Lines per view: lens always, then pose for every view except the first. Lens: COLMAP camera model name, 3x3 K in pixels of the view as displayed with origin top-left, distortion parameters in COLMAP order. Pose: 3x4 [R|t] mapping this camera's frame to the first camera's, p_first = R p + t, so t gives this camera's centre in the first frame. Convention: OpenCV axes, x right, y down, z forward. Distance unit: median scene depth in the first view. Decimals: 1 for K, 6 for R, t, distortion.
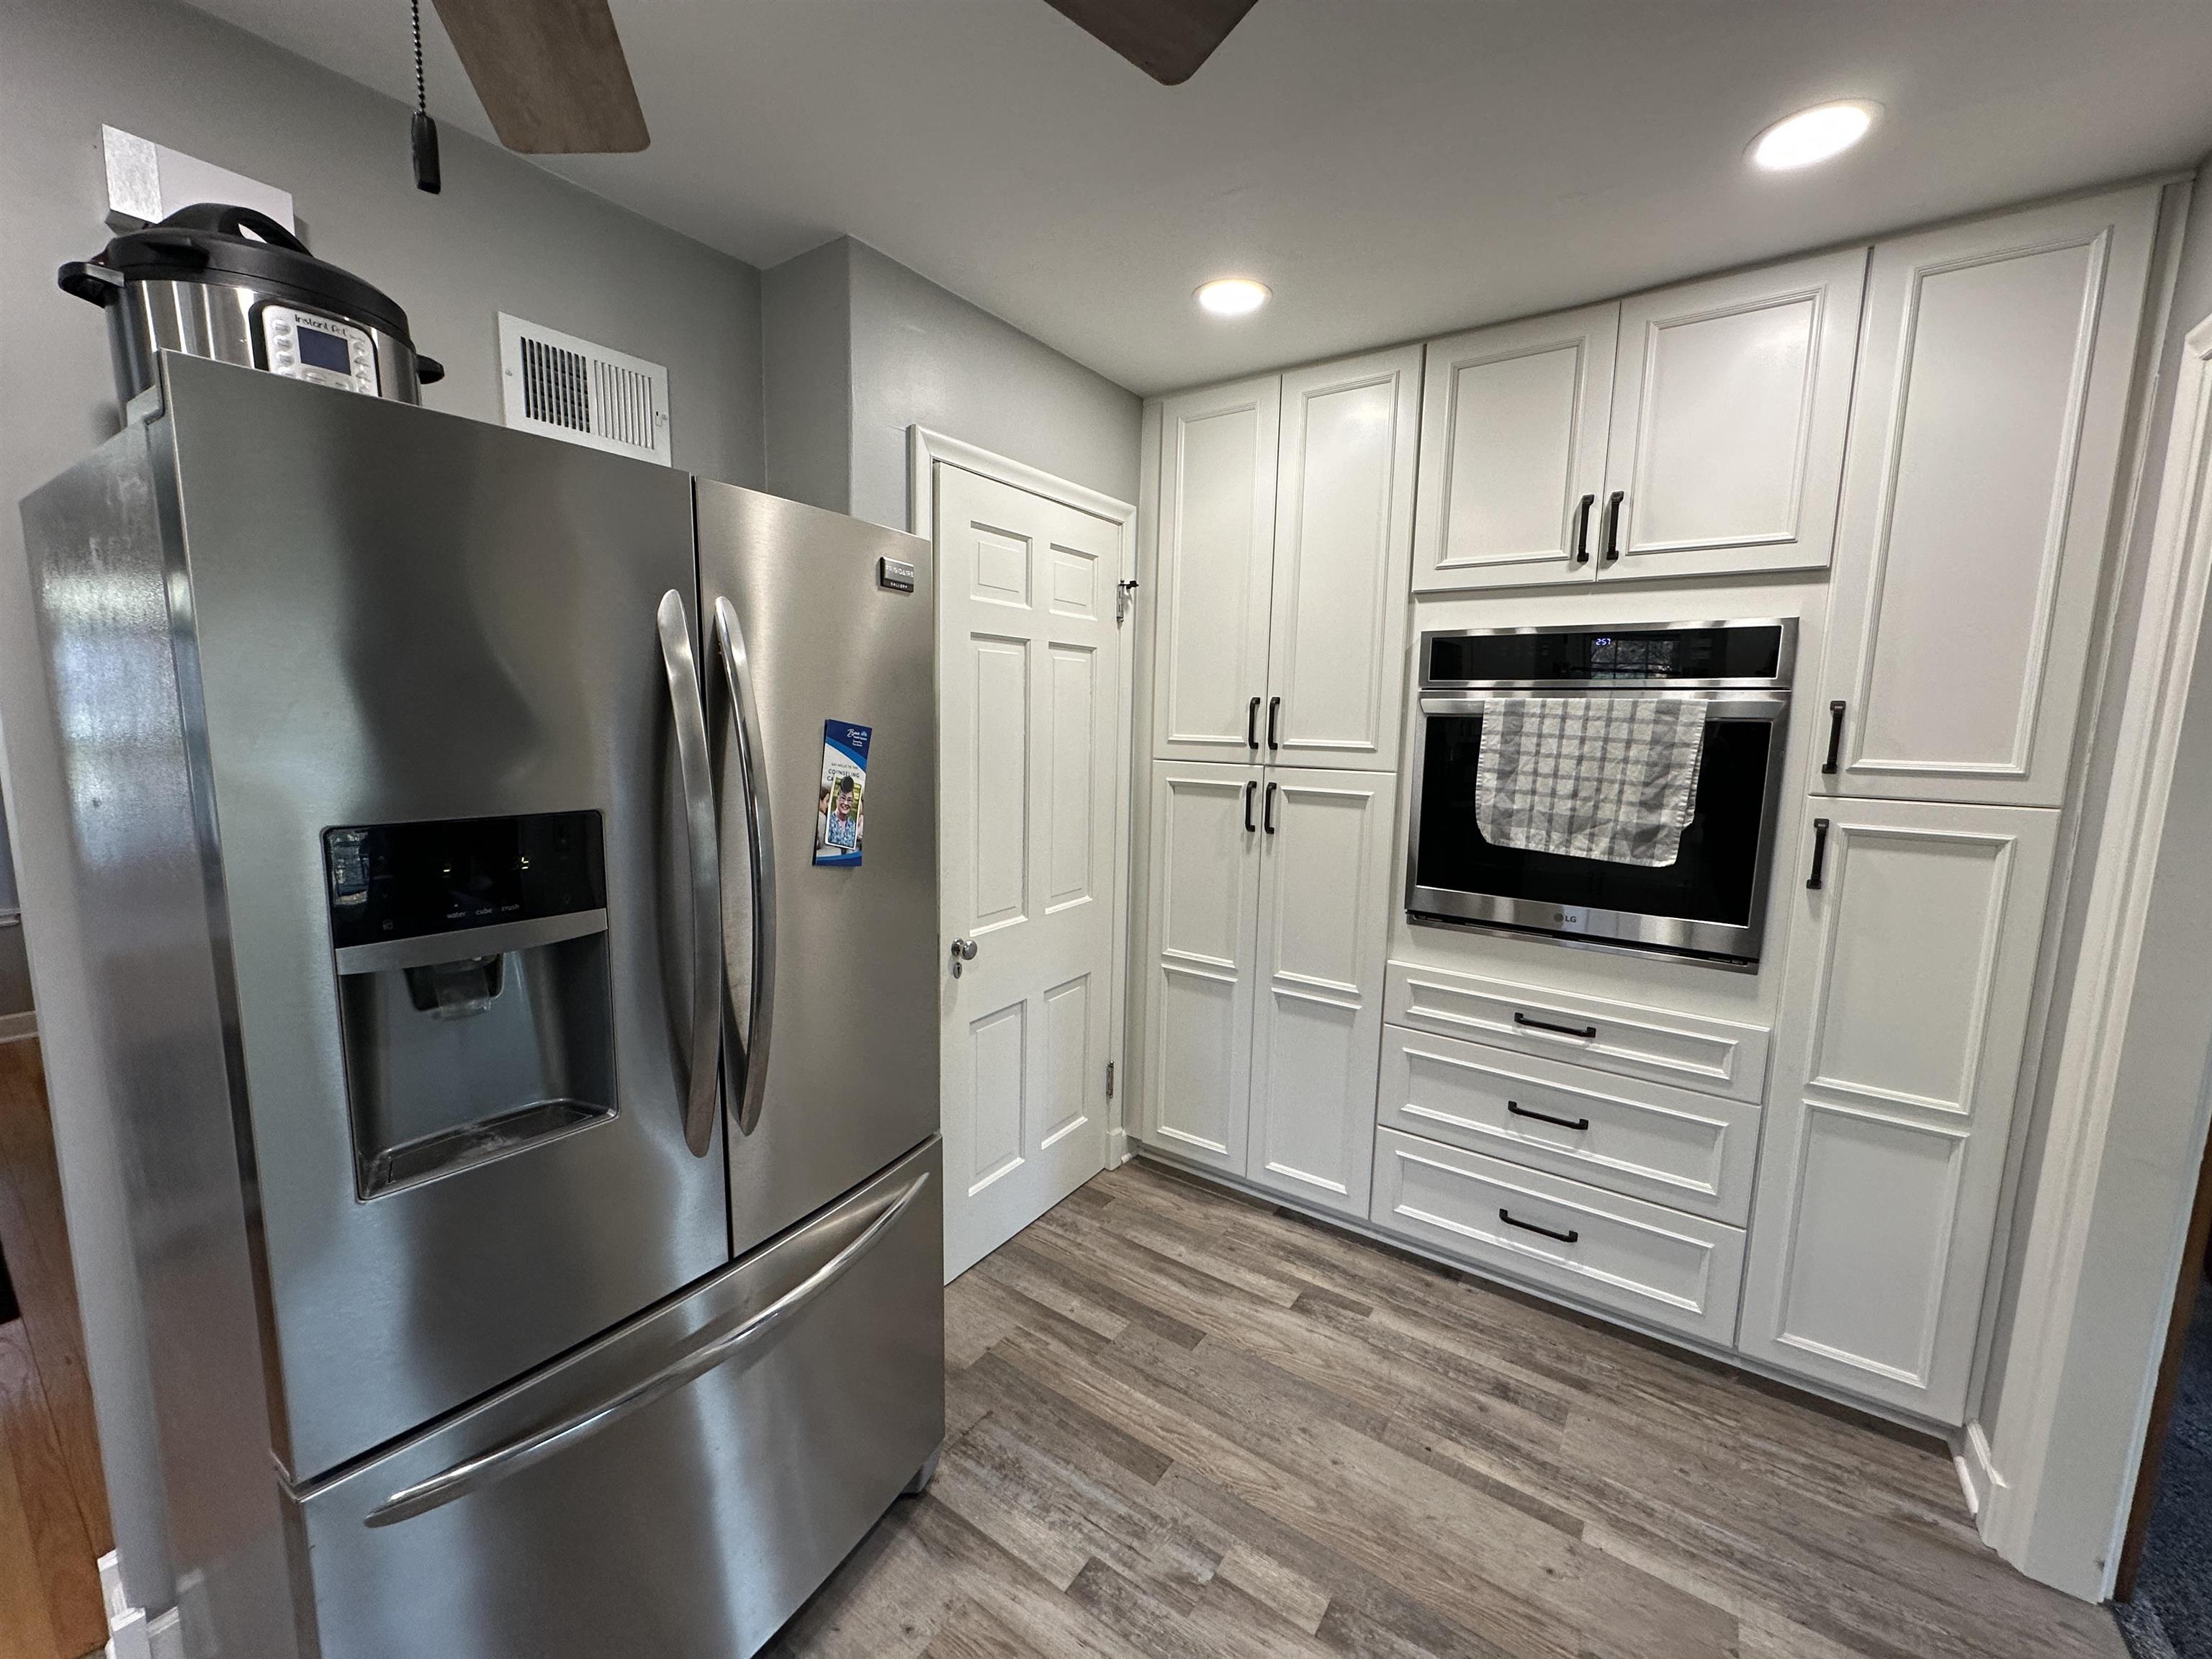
lens RADIAL K [[879.9, 0, 1095.2], [0, 879.9, 834.7], [0, 0, 1]] dist [-0.003367, -0.000048]
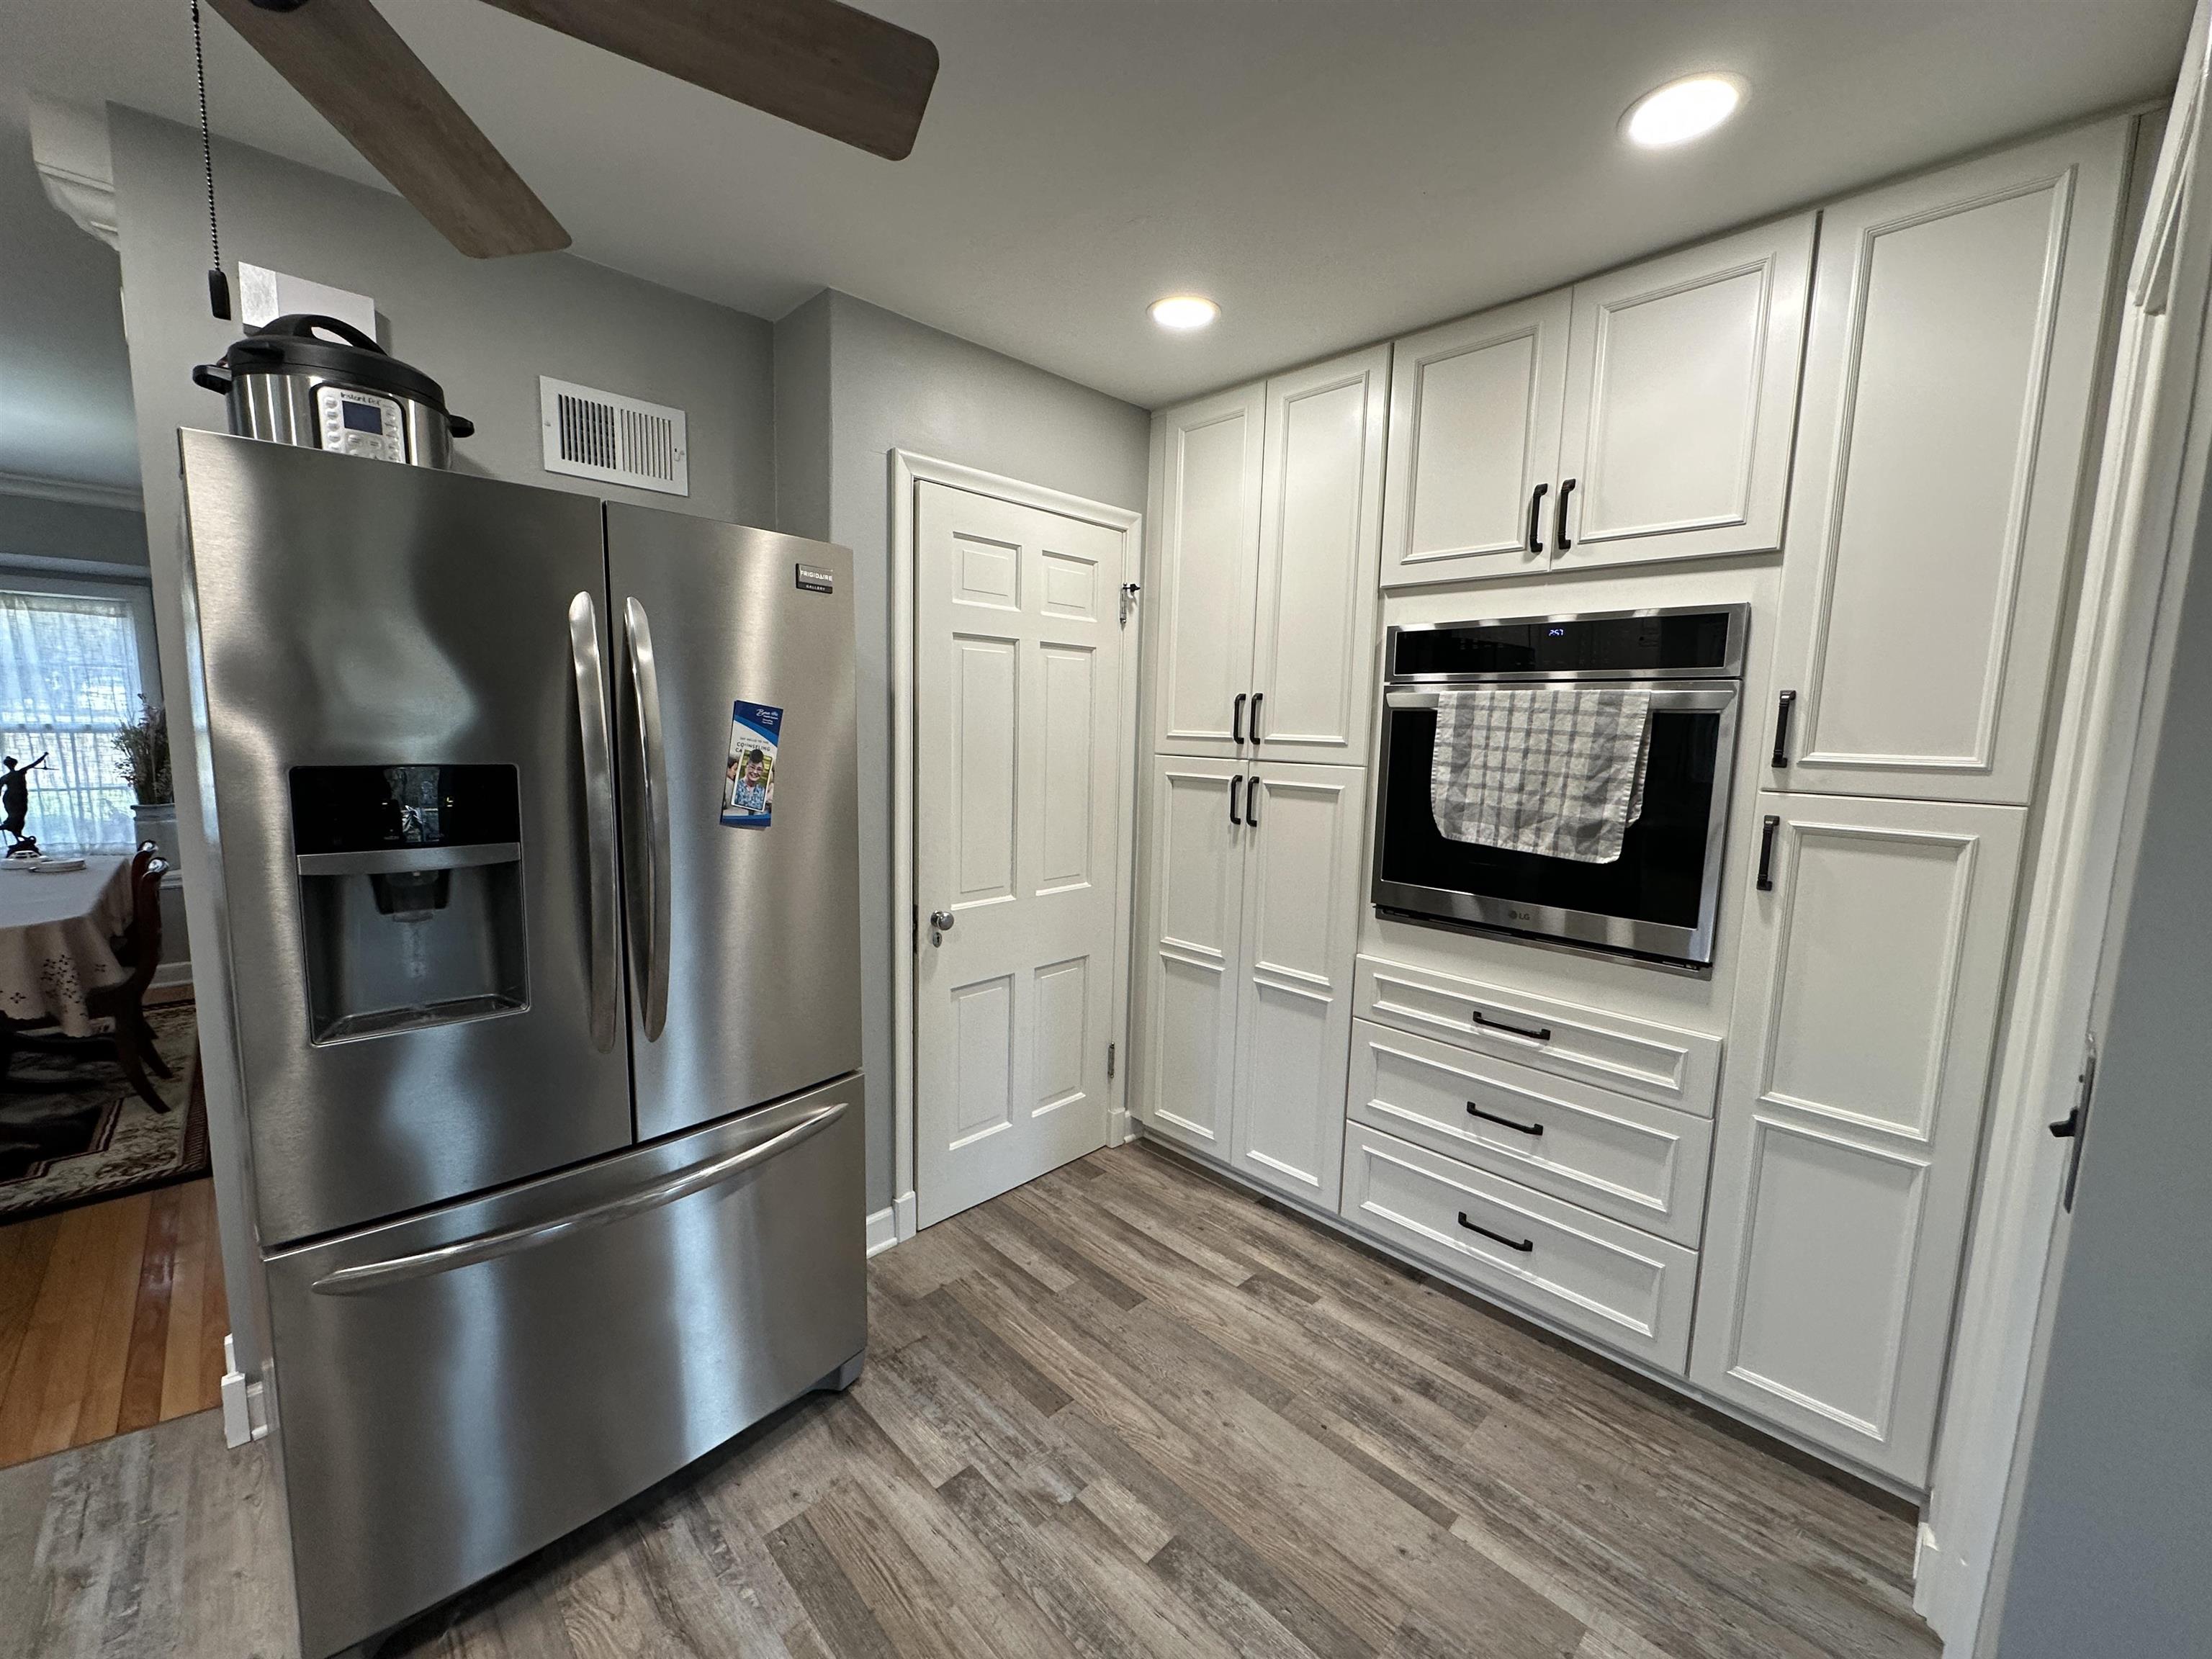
lens RADIAL K [[879.9, 0, 1097.2], [0, 879.9, 834.8], [0, 0, 1]] dist [-0.003367, -0.000048]
pose [[0.982973, 0.028660, -0.181501, 0.281950], [-0.031138, 0.999457, -0.010819, 0.034524], [0.181093, 0.016286, 0.983331, -0.055816]]
